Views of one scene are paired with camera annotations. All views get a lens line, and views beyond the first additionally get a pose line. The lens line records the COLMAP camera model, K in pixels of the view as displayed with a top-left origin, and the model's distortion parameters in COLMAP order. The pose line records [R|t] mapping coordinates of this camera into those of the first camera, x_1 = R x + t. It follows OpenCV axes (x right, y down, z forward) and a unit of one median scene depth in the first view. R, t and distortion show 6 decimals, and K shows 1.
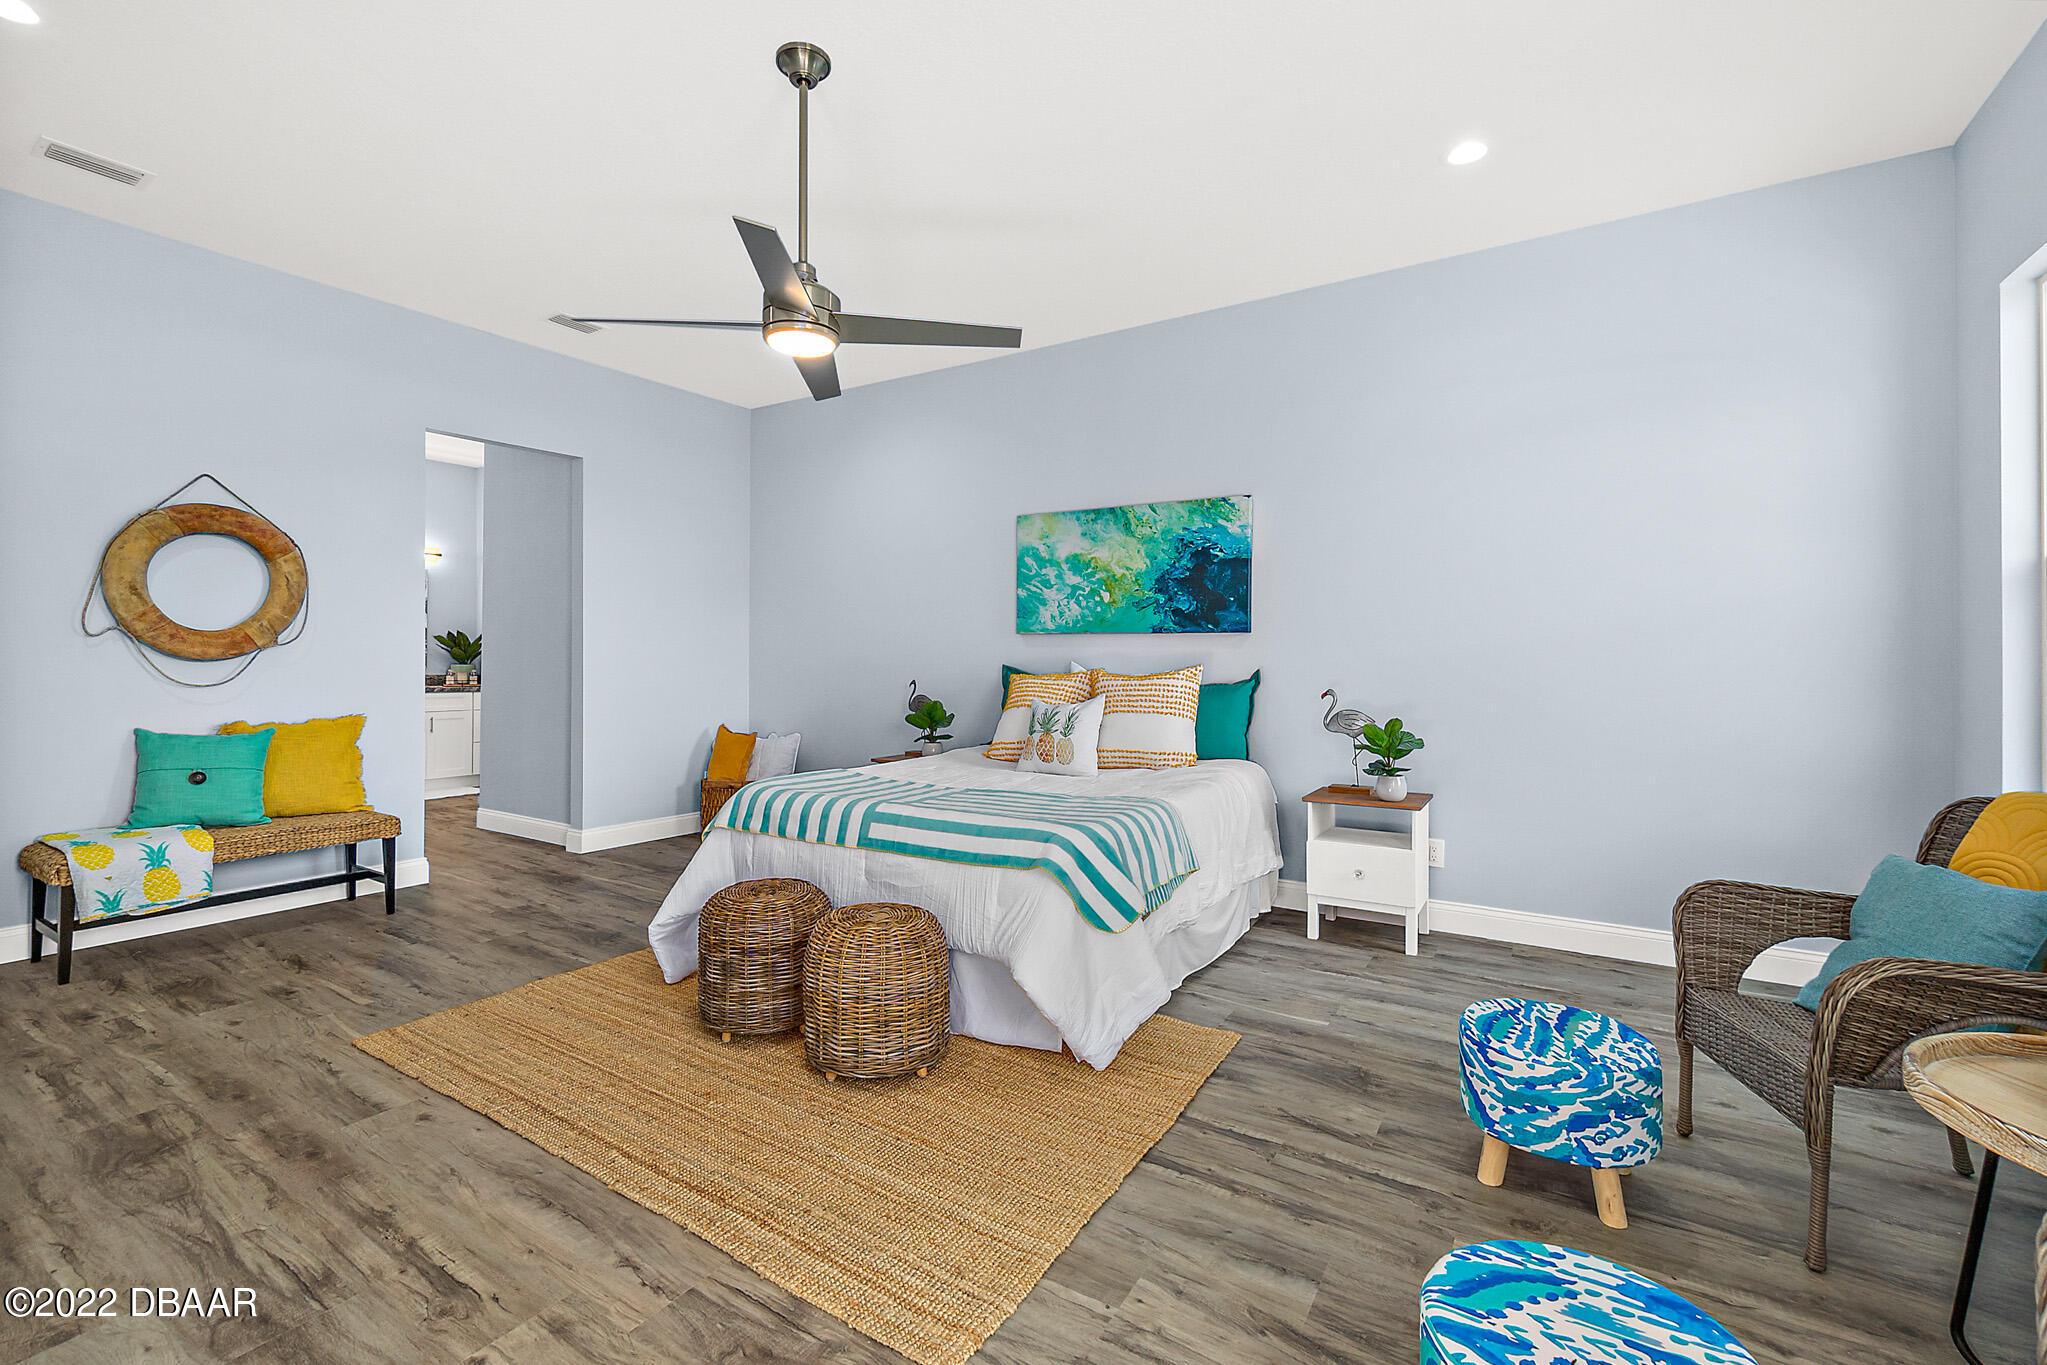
lens RADIAL K [[877.1, 0, 1007.3], [0, 877.1, 674.9], [0, 0, 1]] dist [-0.011719, 0.004367]
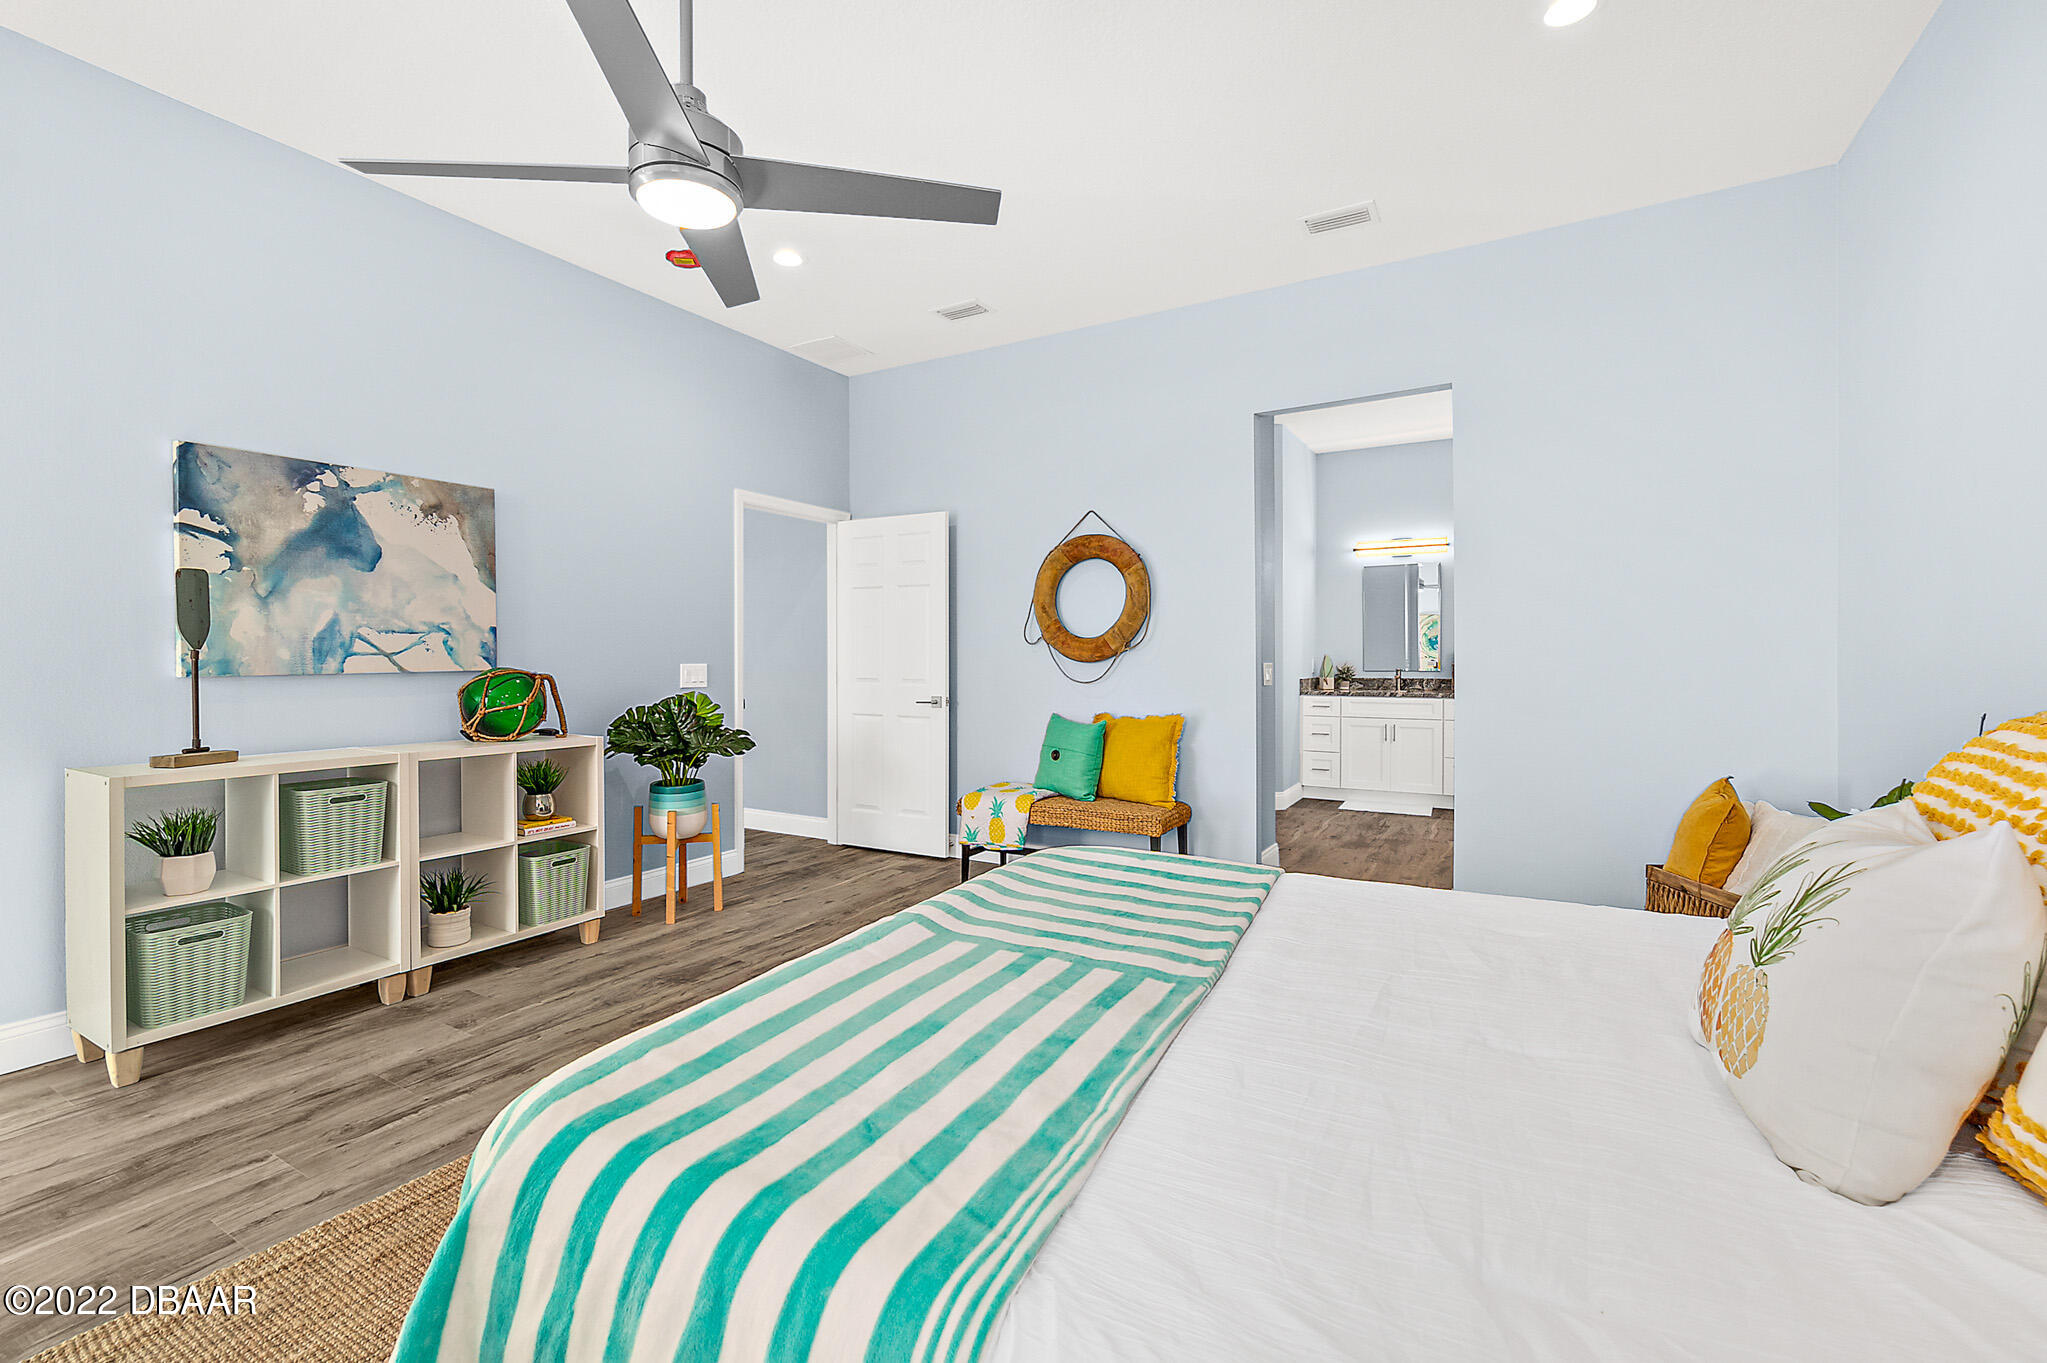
lens RADIAL K [[877.1, 0, 959.2], [0, 877.1, 672.2], [0, 0, 1]] dist [-0.011719, 0.004367]
pose [[0.024471, 0.017057, -0.999555, 0.330062], [-0.025321, 0.999544, 0.016437, -0.019358], [0.999380, 0.024907, 0.024892, 0.838202]]
